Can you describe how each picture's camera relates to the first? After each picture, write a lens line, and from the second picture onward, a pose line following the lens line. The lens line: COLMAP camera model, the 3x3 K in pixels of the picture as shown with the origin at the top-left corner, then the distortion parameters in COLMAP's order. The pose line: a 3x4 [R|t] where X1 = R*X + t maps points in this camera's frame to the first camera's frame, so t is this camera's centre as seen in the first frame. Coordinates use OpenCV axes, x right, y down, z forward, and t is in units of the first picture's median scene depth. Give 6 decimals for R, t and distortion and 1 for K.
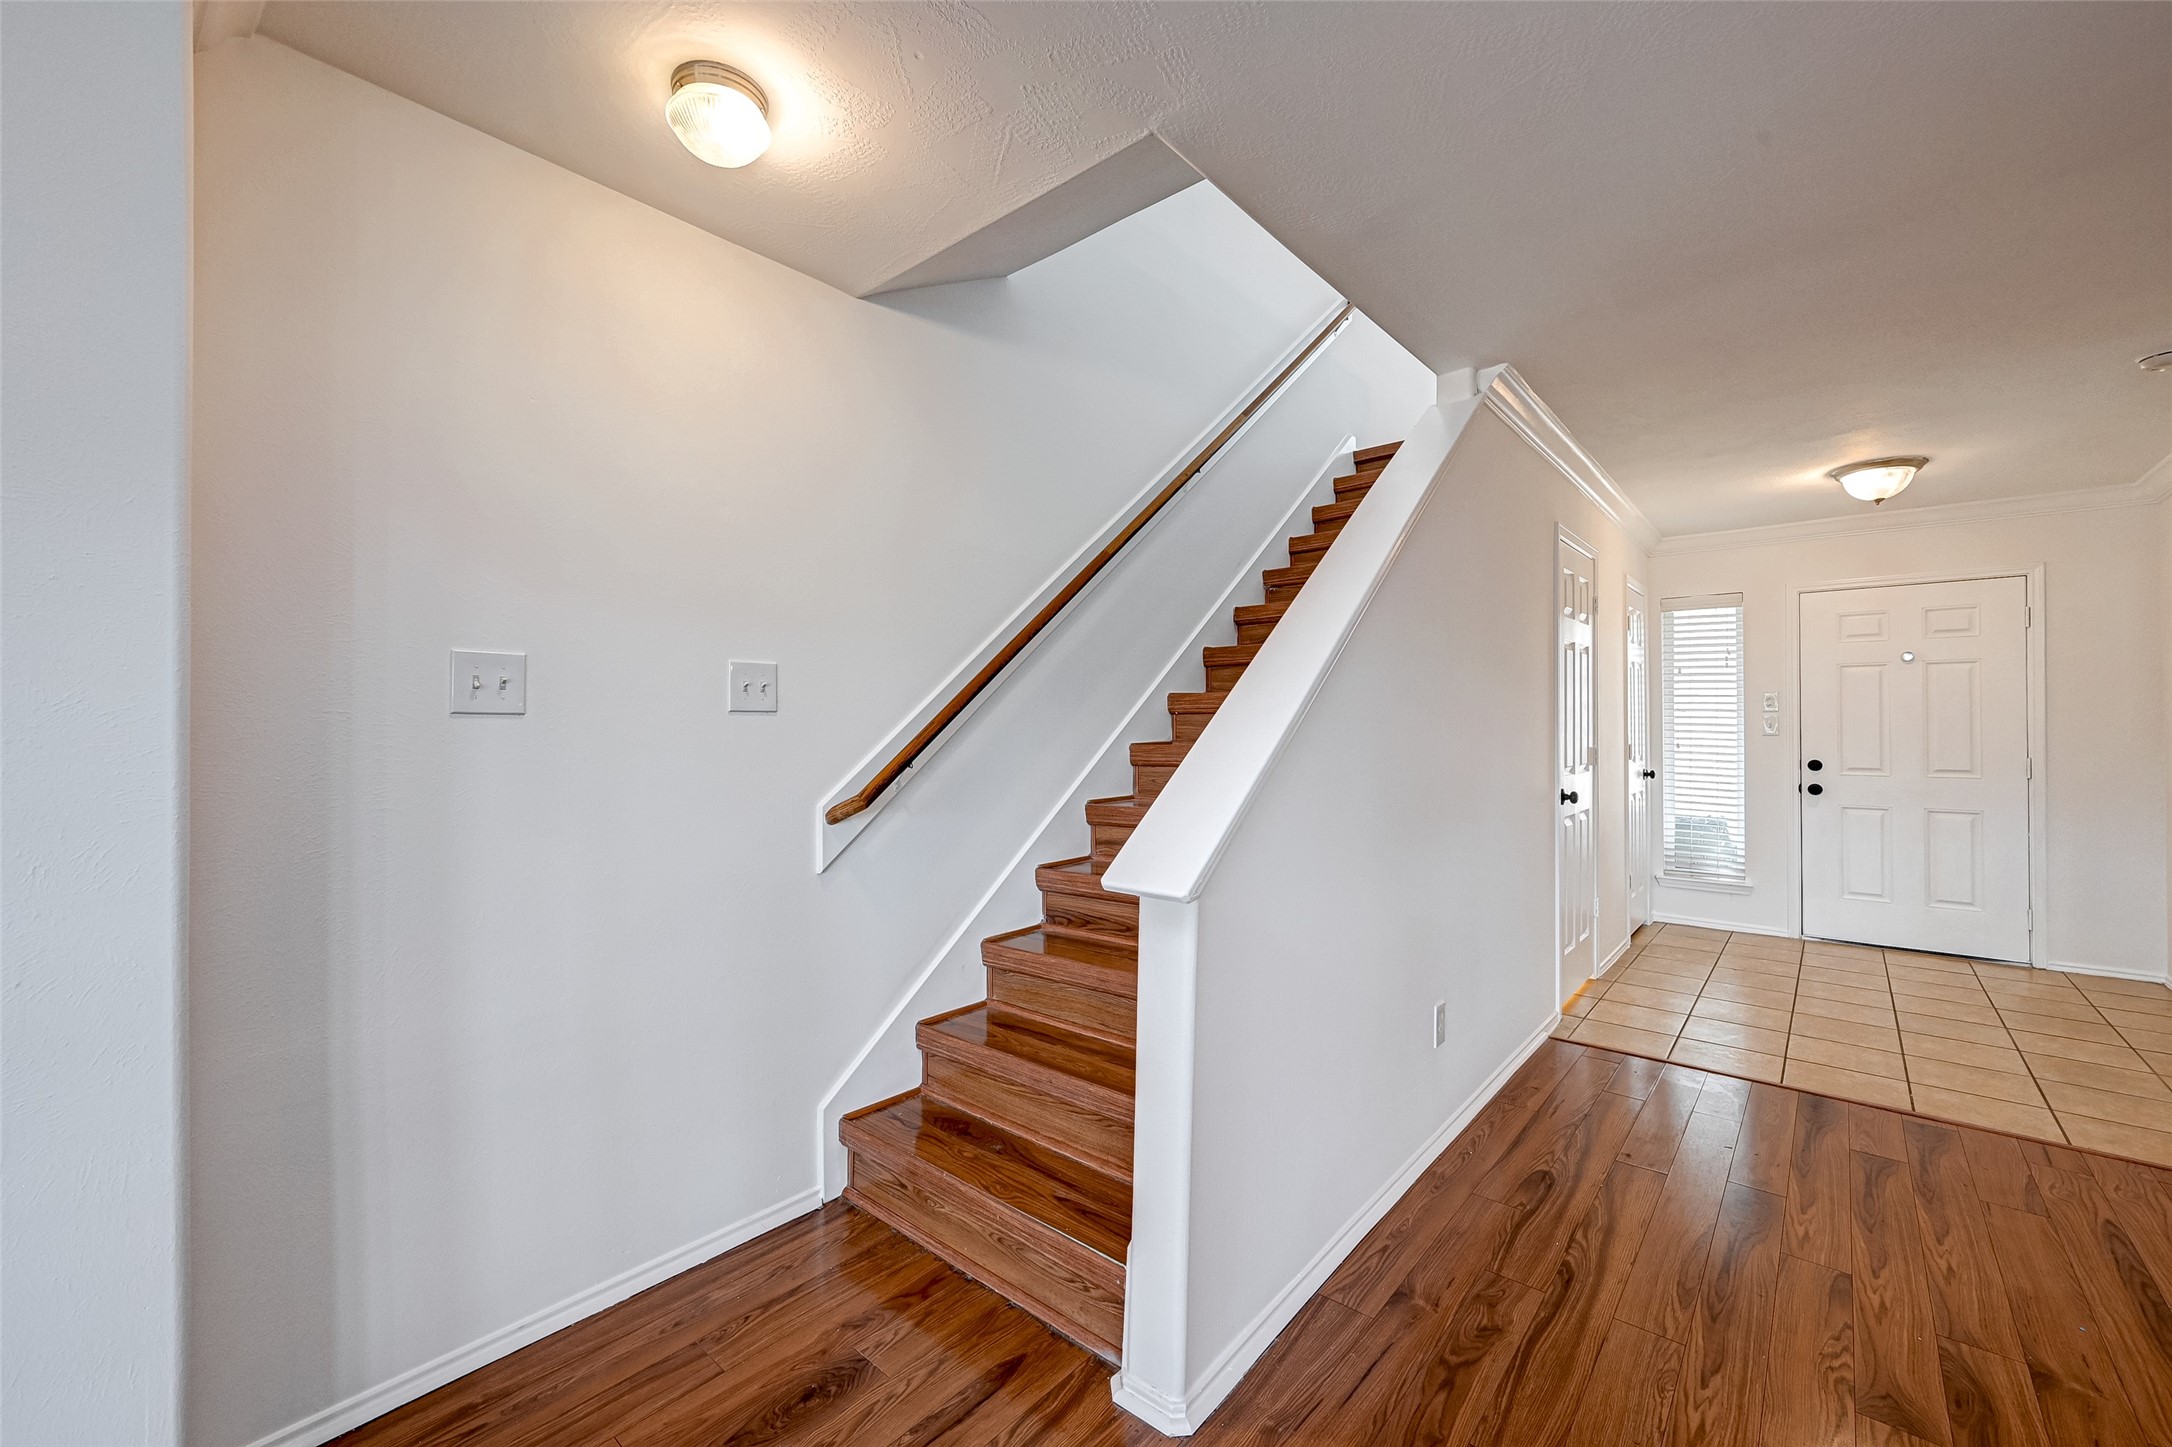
lens RADIAL K [[882.1, 0, 1072.6], [0, 882.1, 721.9], [0, 0, 1]] dist [-0.001515, 0.000718]
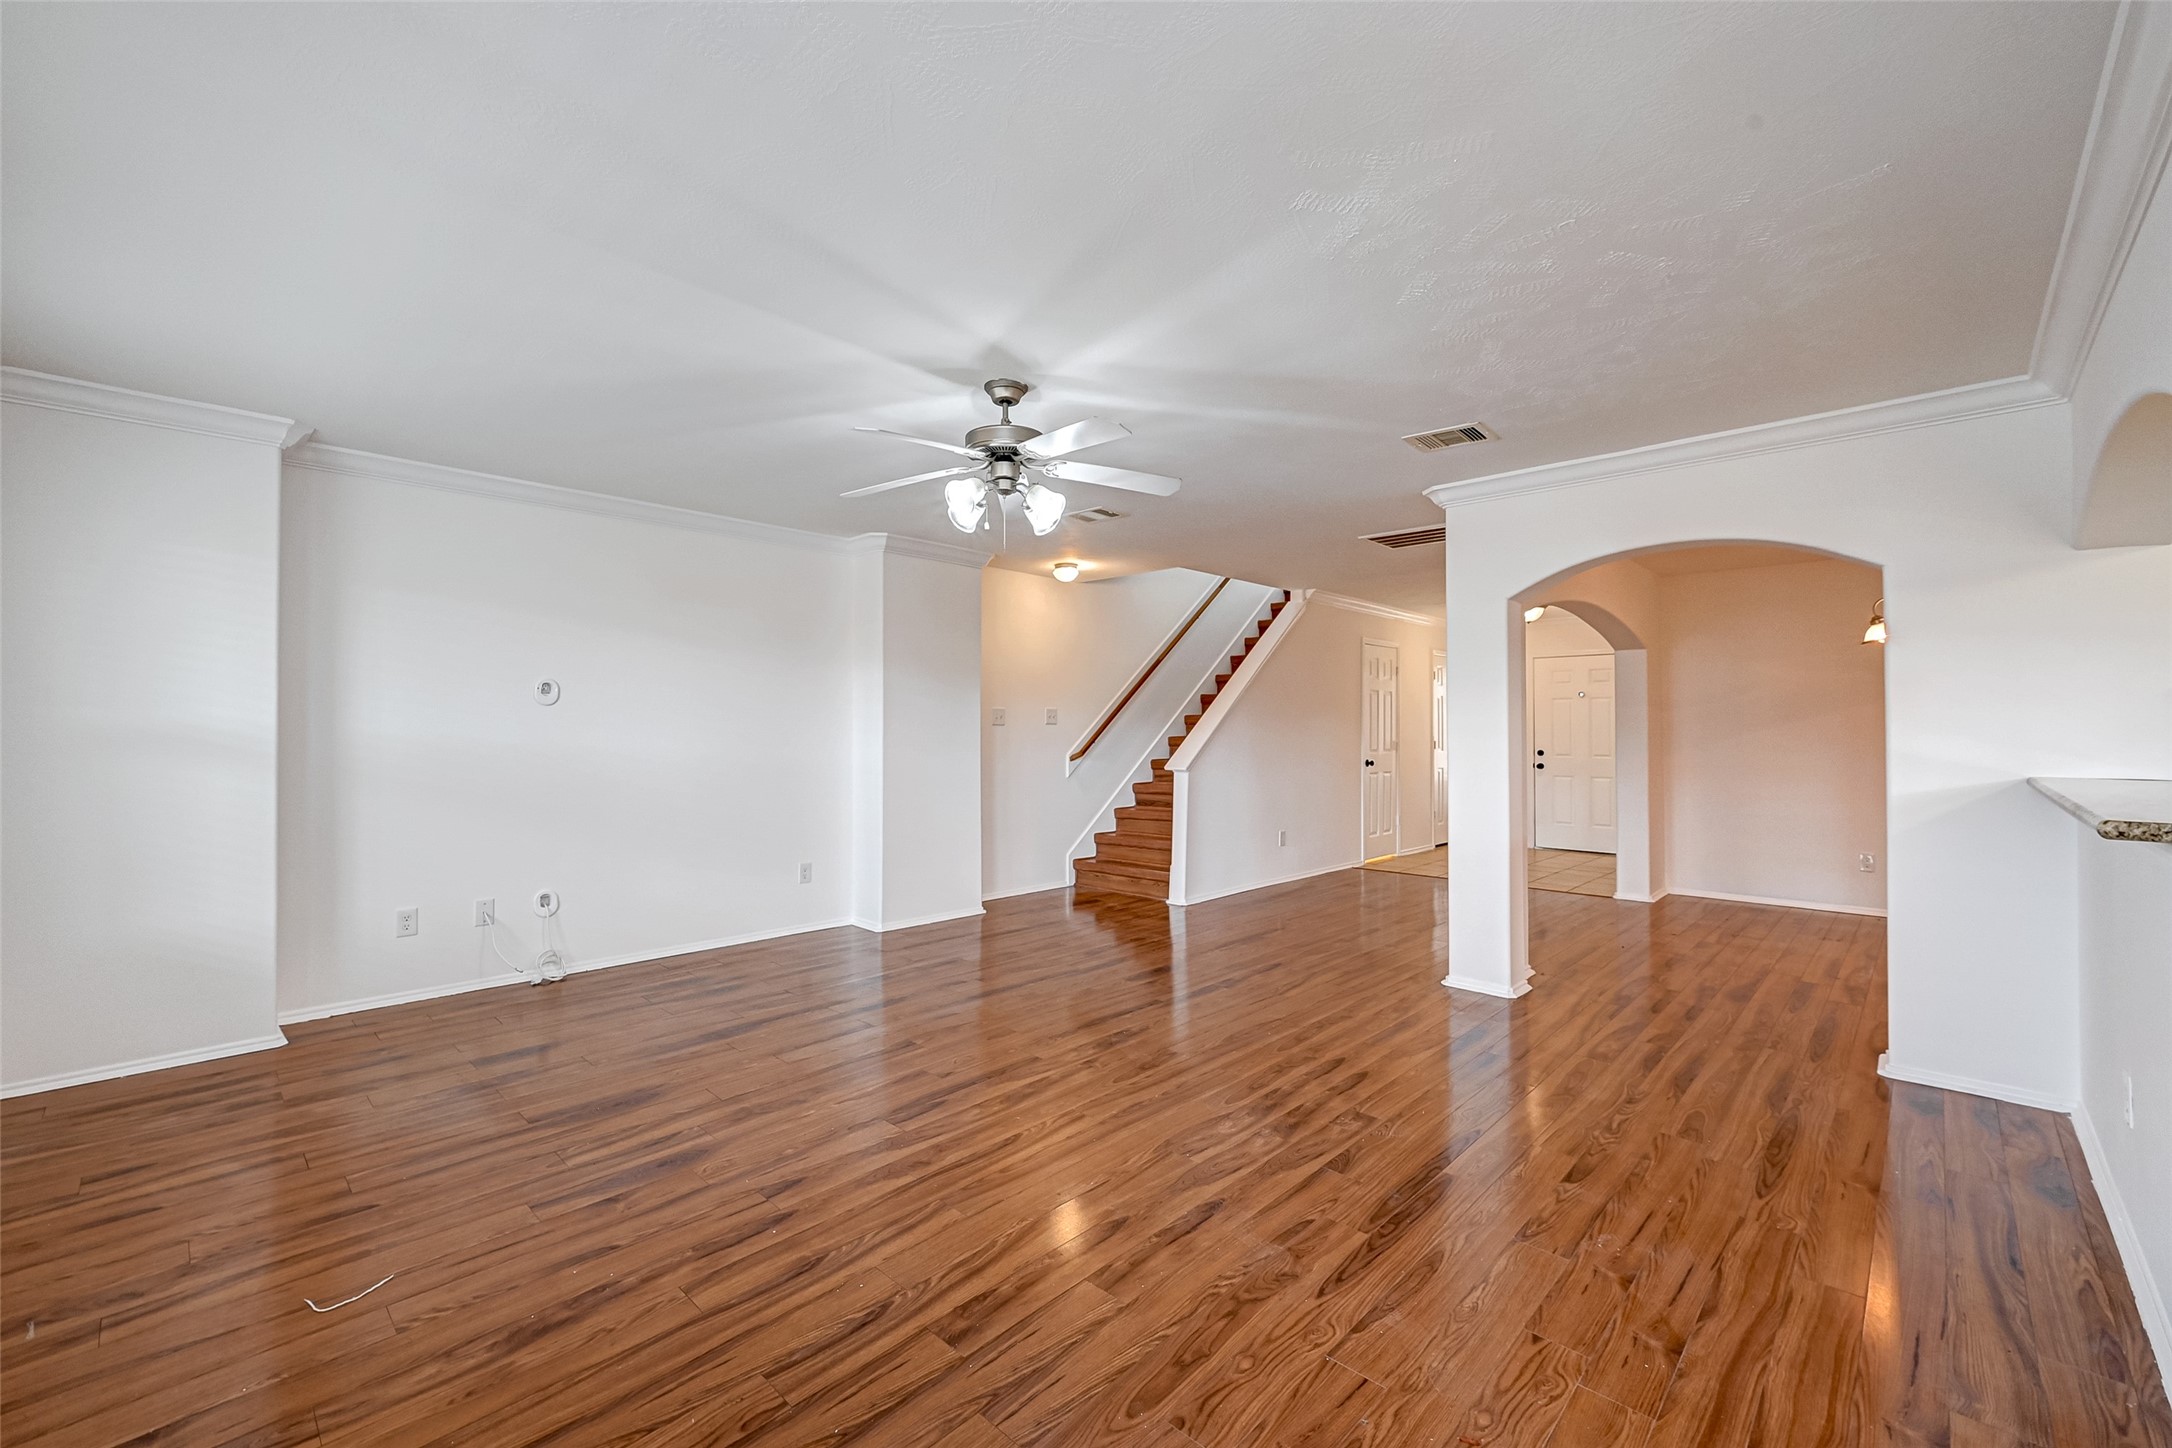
lens RADIAL K [[882.1, 0, 1083.4], [0, 882.1, 714.2], [0, 0, 1]] dist [-0.001515, 0.000718]
pose [[0.999814, 0.003497, -0.018979, -0.172022], [-0.003784, 0.999879, -0.015081, 0.000782], [0.018924, 0.015150, 0.999706, -1.992278]]
